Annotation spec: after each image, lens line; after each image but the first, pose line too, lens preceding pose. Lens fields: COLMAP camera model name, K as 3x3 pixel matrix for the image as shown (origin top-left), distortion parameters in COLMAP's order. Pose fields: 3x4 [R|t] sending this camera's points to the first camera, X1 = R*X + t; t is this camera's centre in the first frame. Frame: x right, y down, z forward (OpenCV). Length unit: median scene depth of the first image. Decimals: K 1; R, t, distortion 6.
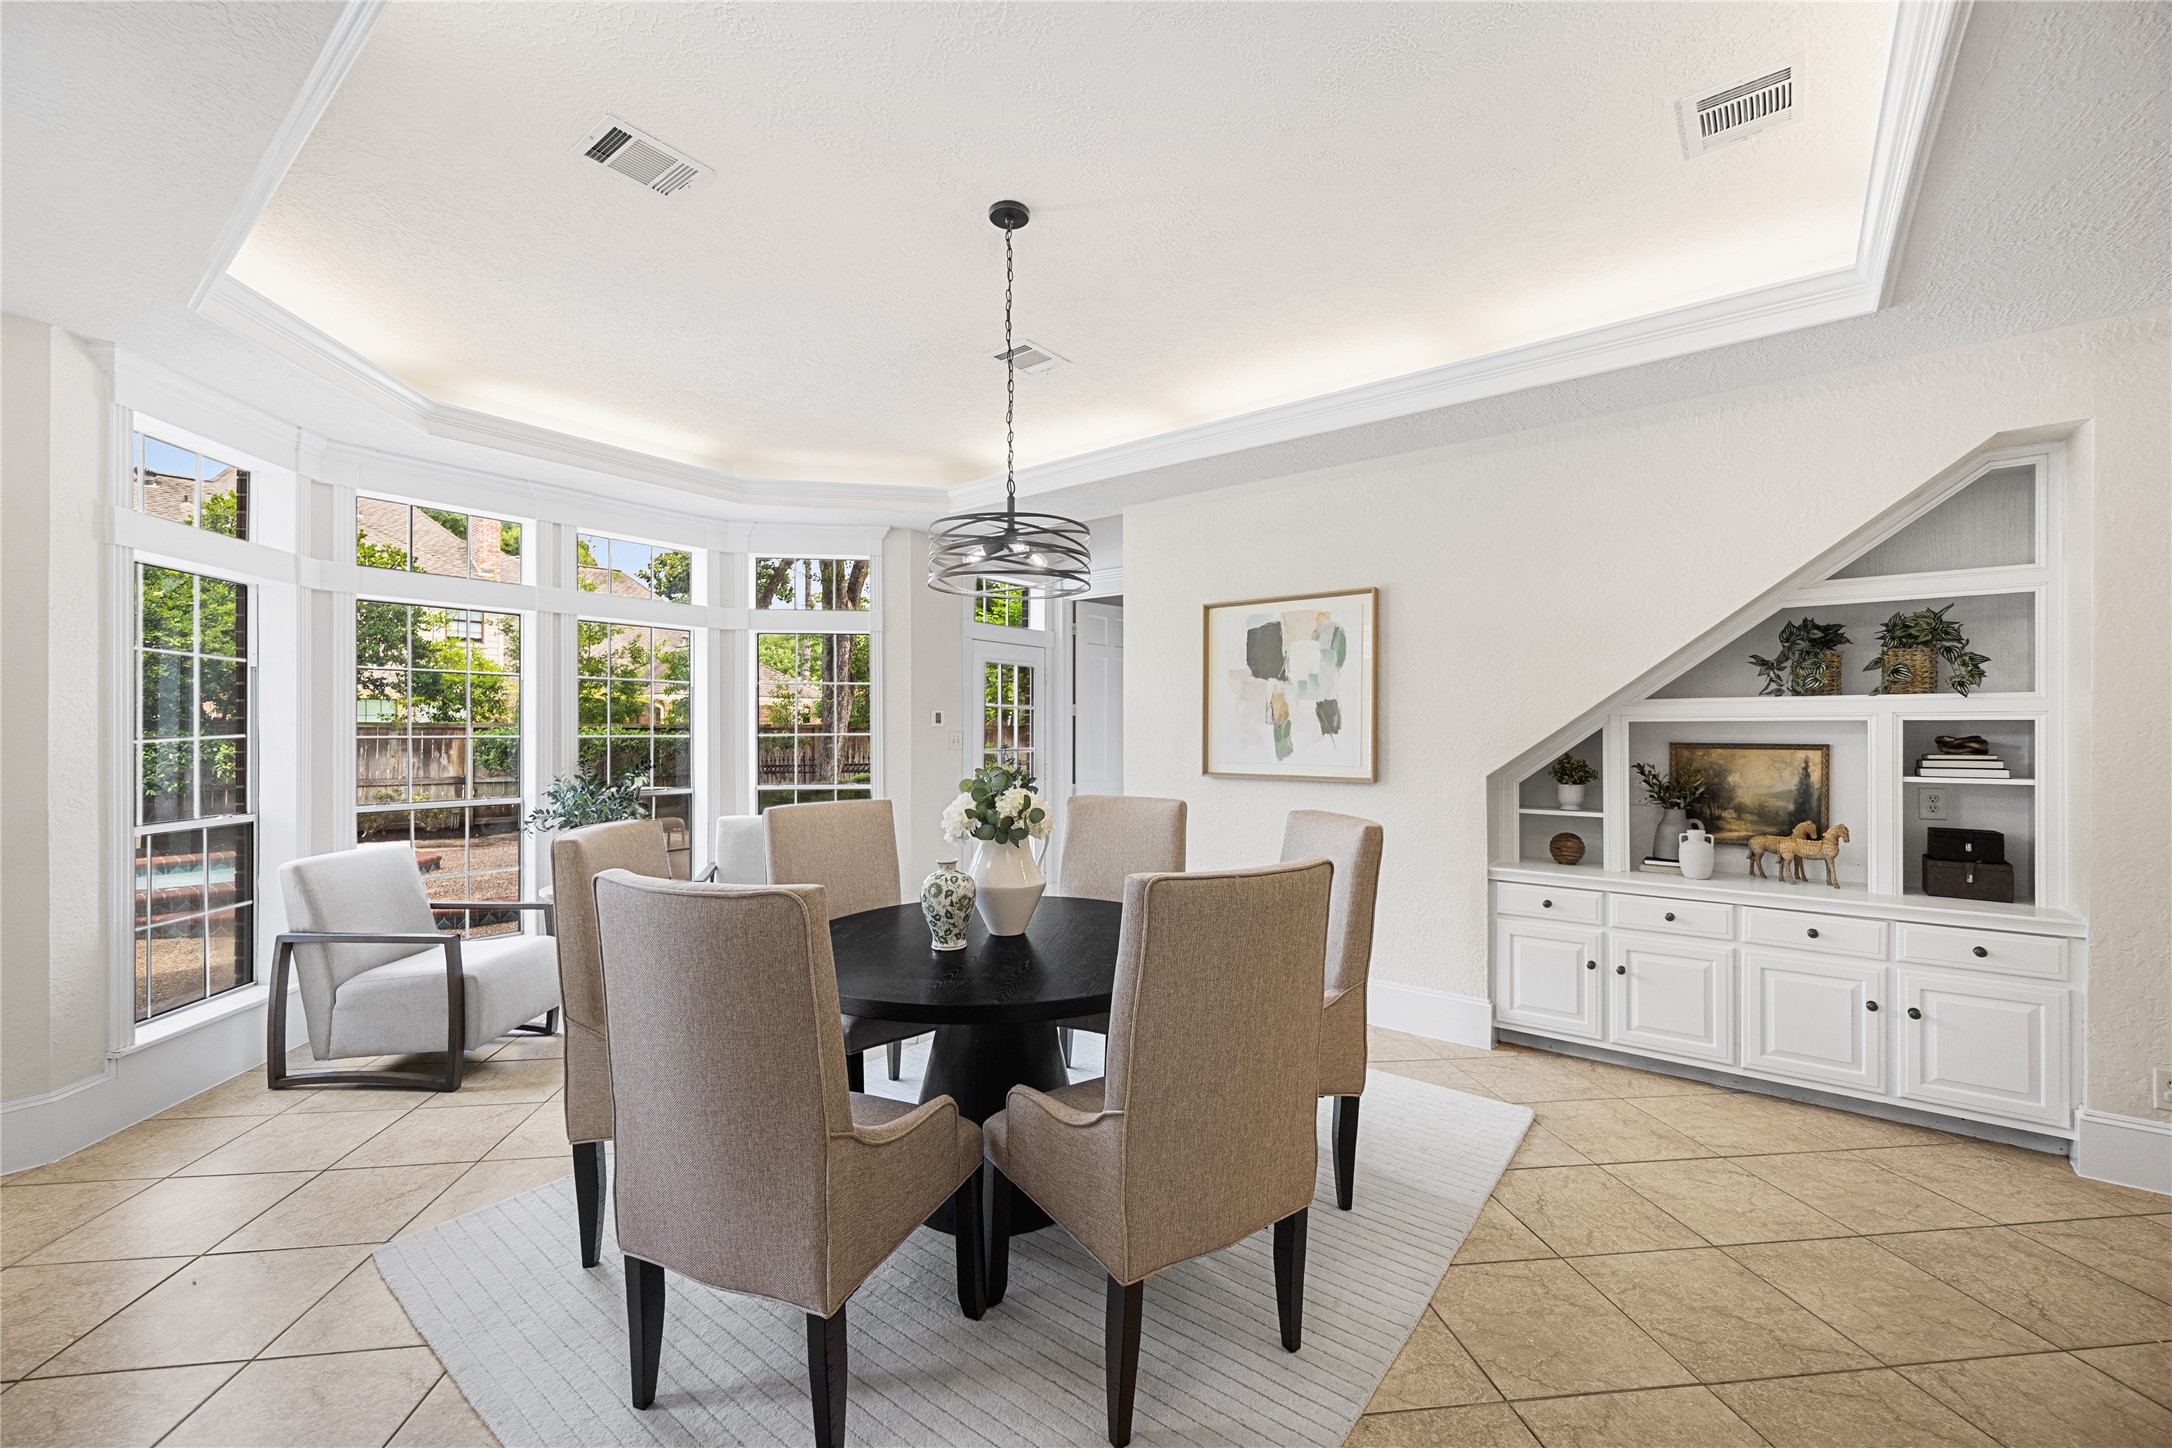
lens RADIAL K [[867.2, 0, 1085.3], [0, 867.2, 733.8], [0, 0, 1]] dist [-0.001380, -0.000163]
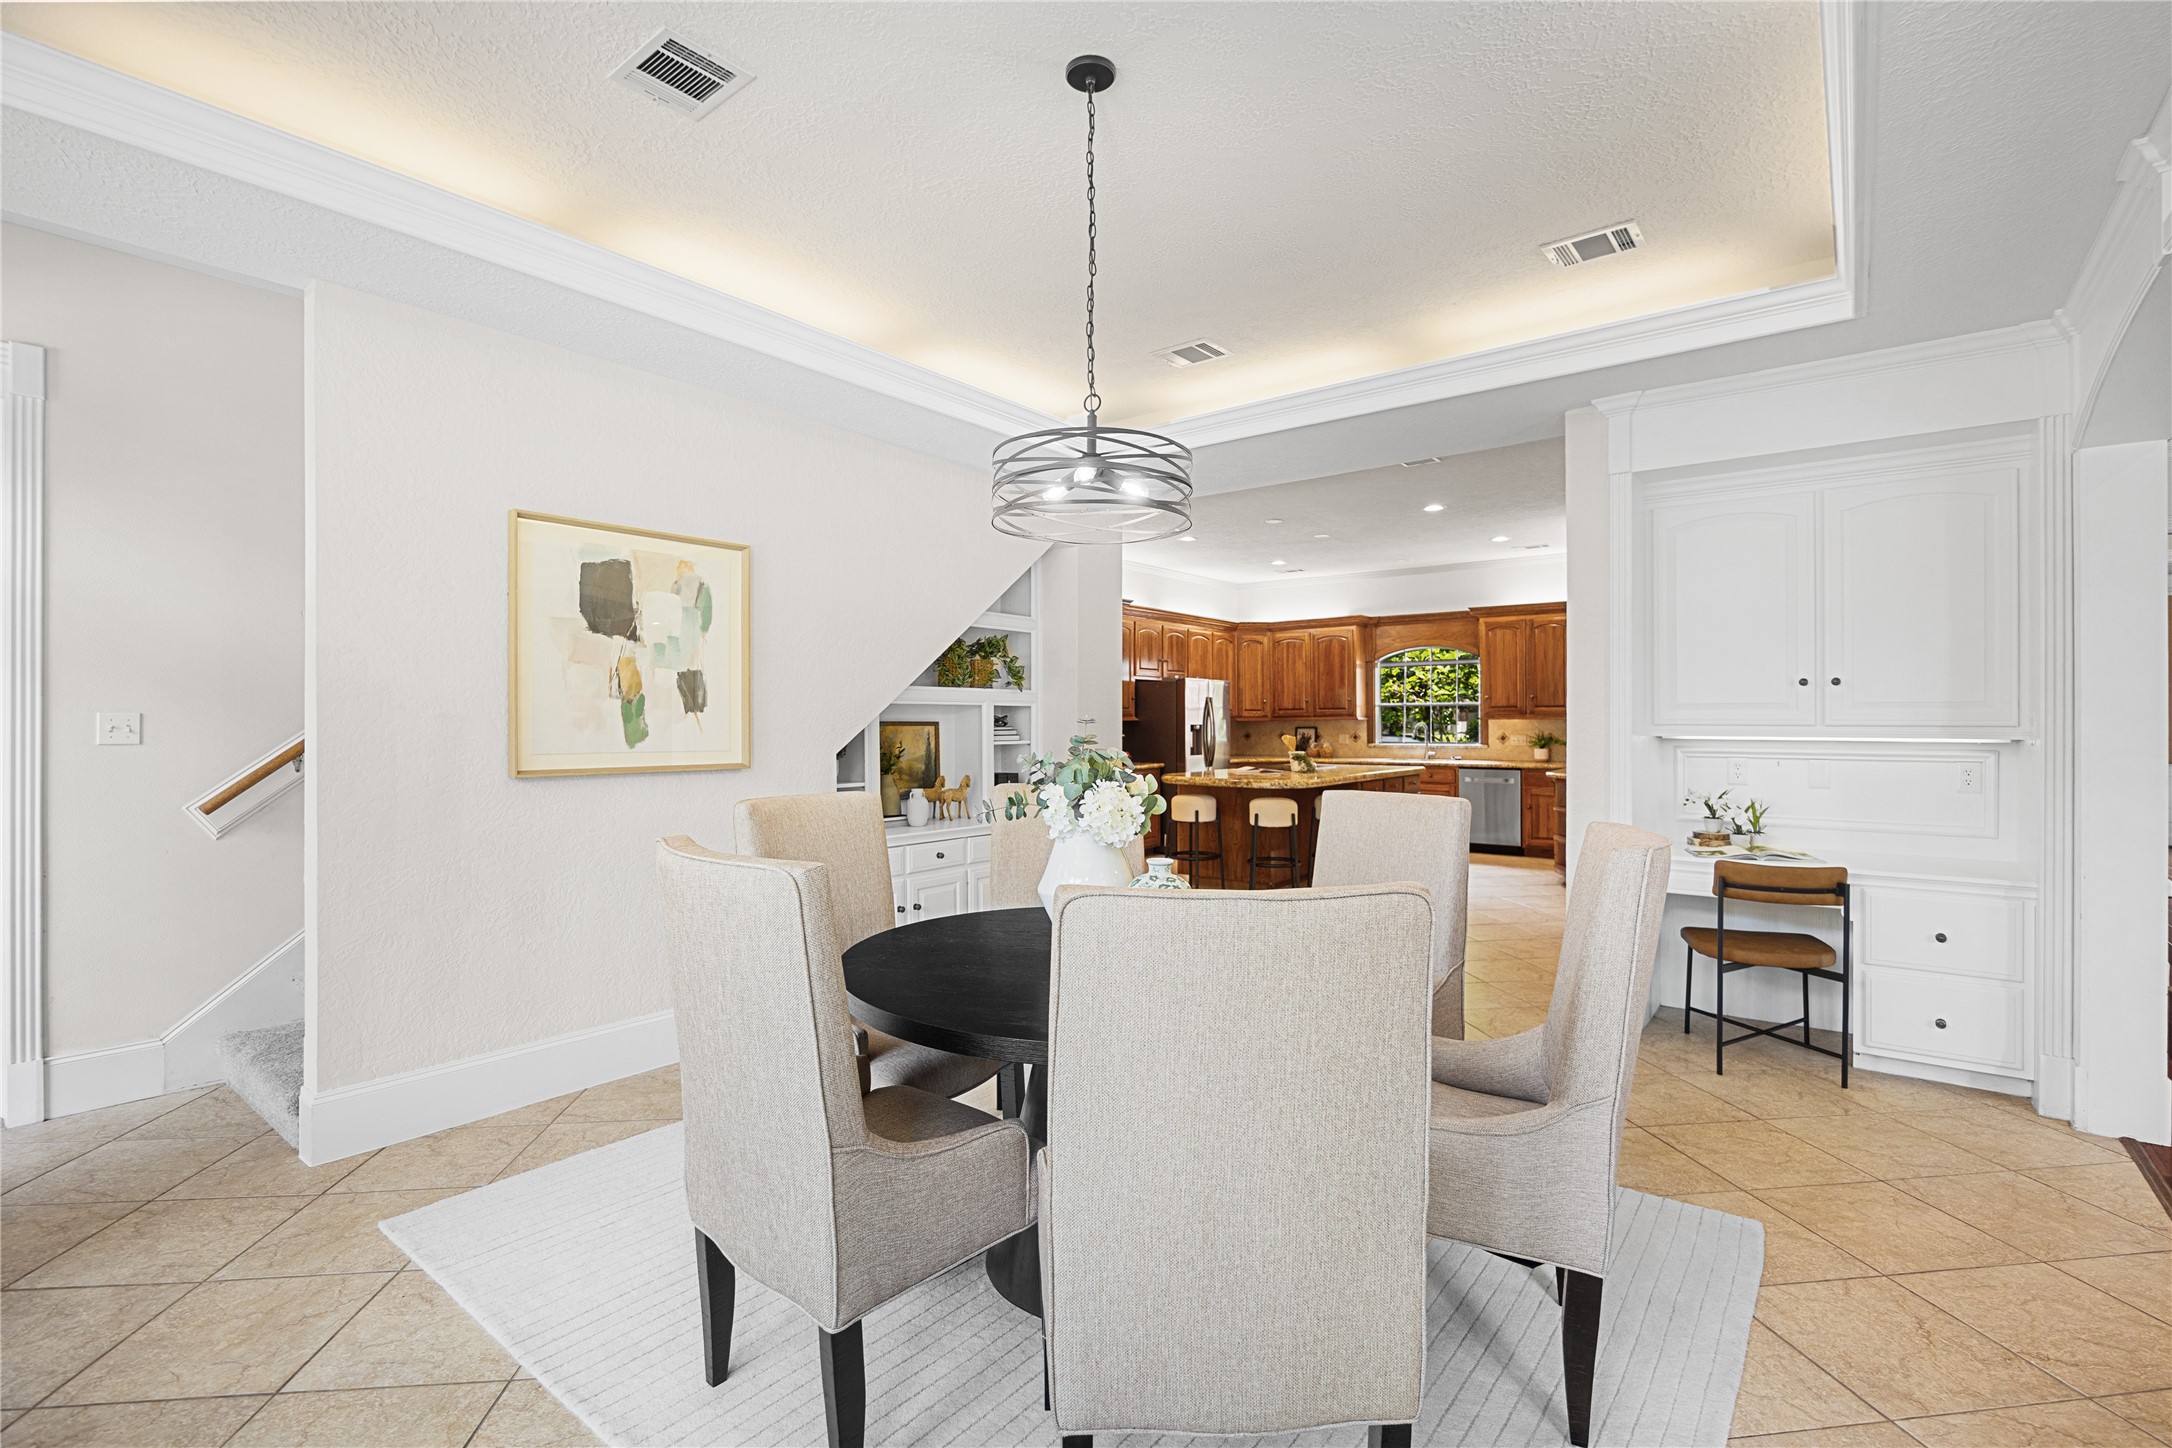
lens RADIAL K [[1003.1, 0, 1081.8], [0, 1003.1, 719.9], [0, 0, 1]] dist [0.002765, 0.000196]
pose [[0.022762, -0.004498, 0.999731, -0.635522], [-0.004476, 0.999979, 0.004601, 0.001089], [-0.999731, -0.004579, 0.022742, 0.601079]]
